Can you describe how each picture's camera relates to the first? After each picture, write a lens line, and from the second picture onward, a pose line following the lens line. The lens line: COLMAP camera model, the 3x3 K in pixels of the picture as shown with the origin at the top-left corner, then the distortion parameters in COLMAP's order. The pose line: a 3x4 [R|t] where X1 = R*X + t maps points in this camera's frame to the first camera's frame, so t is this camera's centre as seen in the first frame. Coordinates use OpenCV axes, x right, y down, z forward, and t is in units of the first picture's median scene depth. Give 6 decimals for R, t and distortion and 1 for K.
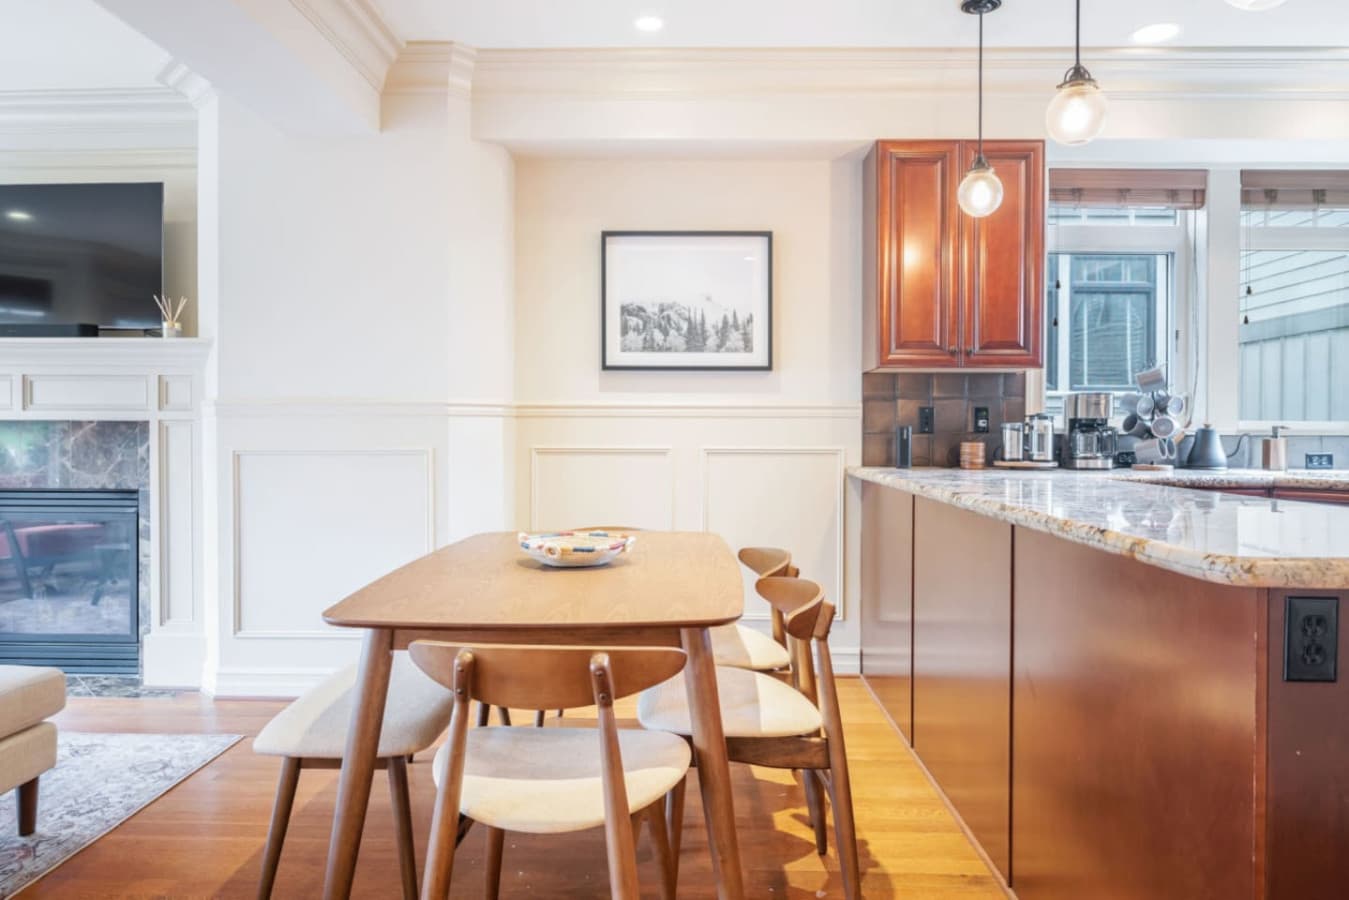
lens RADIAL K [[898.1, 0, 679.4], [0, 898.1, 447.7], [0, 0, 1]] dist [0.005486, -0.008705]
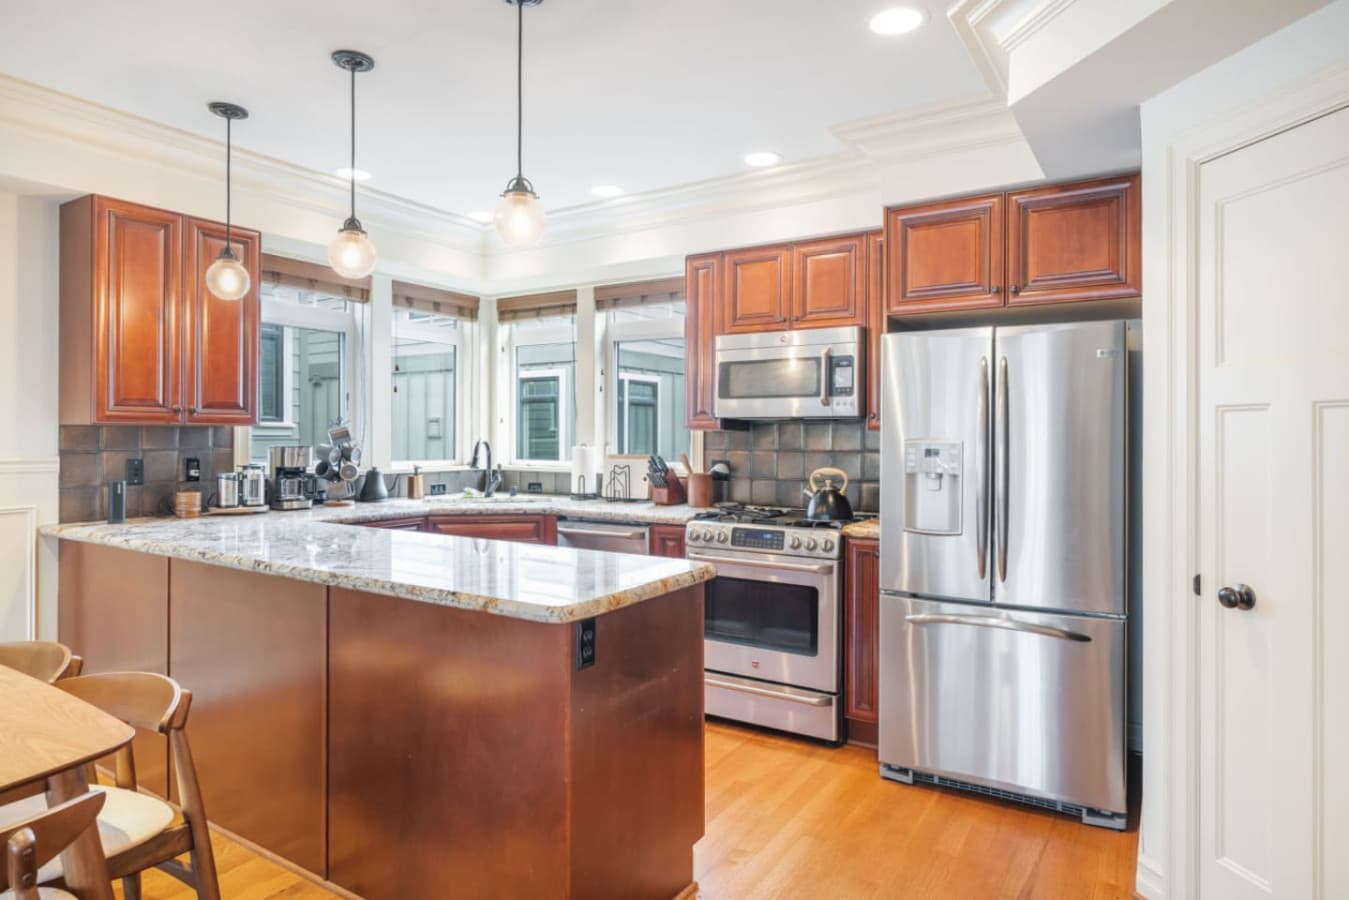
lens RADIAL K [[778.0, 0, 683.6], [0, 778.0, 429.4], [0, 0, 1]] dist [-0.001666, 0.001156]
pose [[0.514952, 0.004490, 0.857207, -0.162021], [0.014215, 0.999804, -0.013776, -0.058347], [-0.857101, 0.019279, 0.514787, 0.011737]]
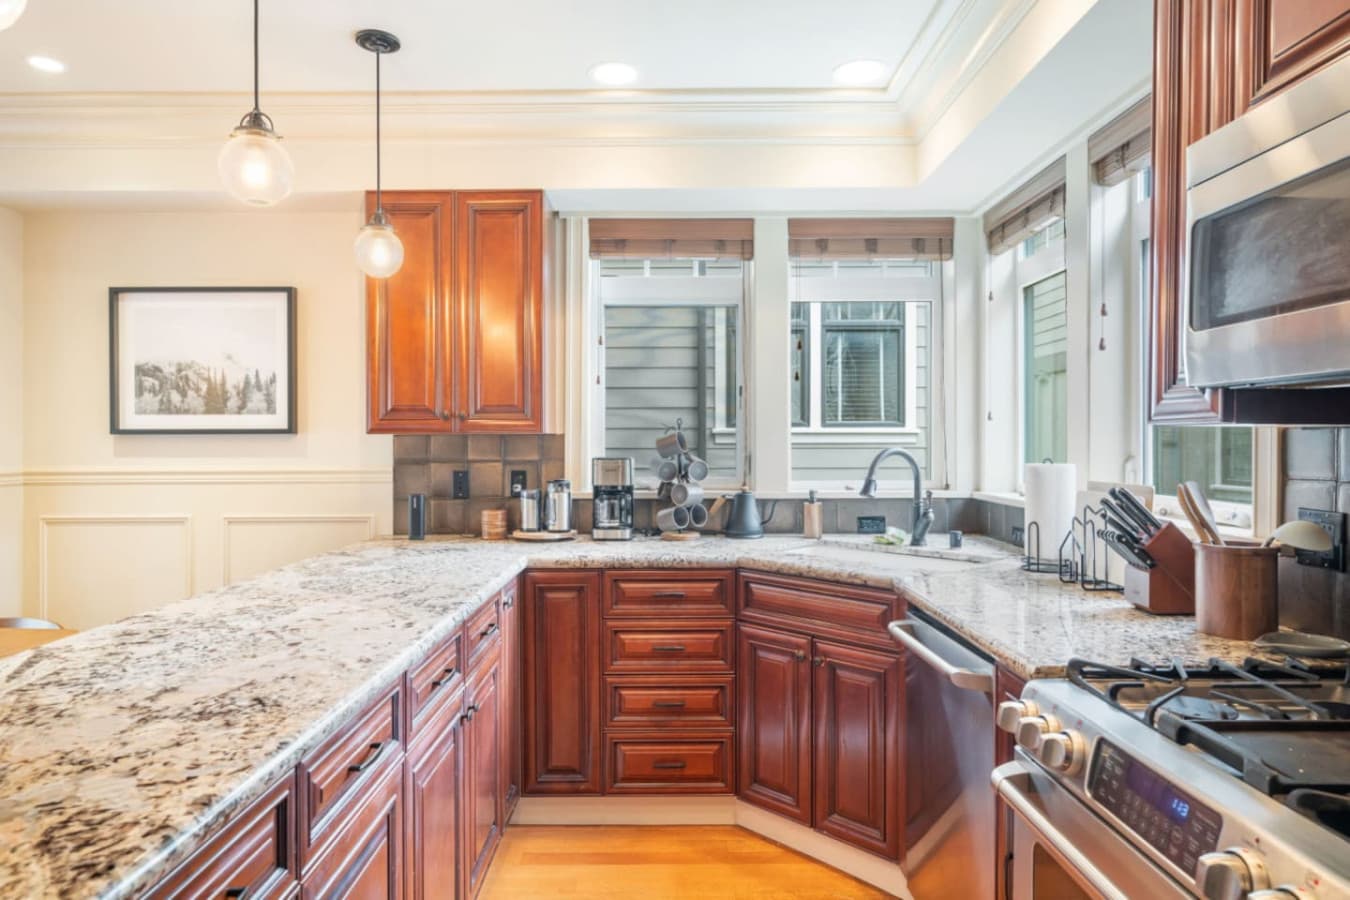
lens RADIAL K [[820.4, 0, 671.0], [0, 820.4, 445.0], [0, 0, 1]] dist [0.004987, 0.000294]
pose [[0.999893, -0.008245, 0.012057, 0.489104], [0.008432, 0.999845, -0.015482, -0.057514], [-0.011928, 0.015582, 0.999807, 0.136629]]
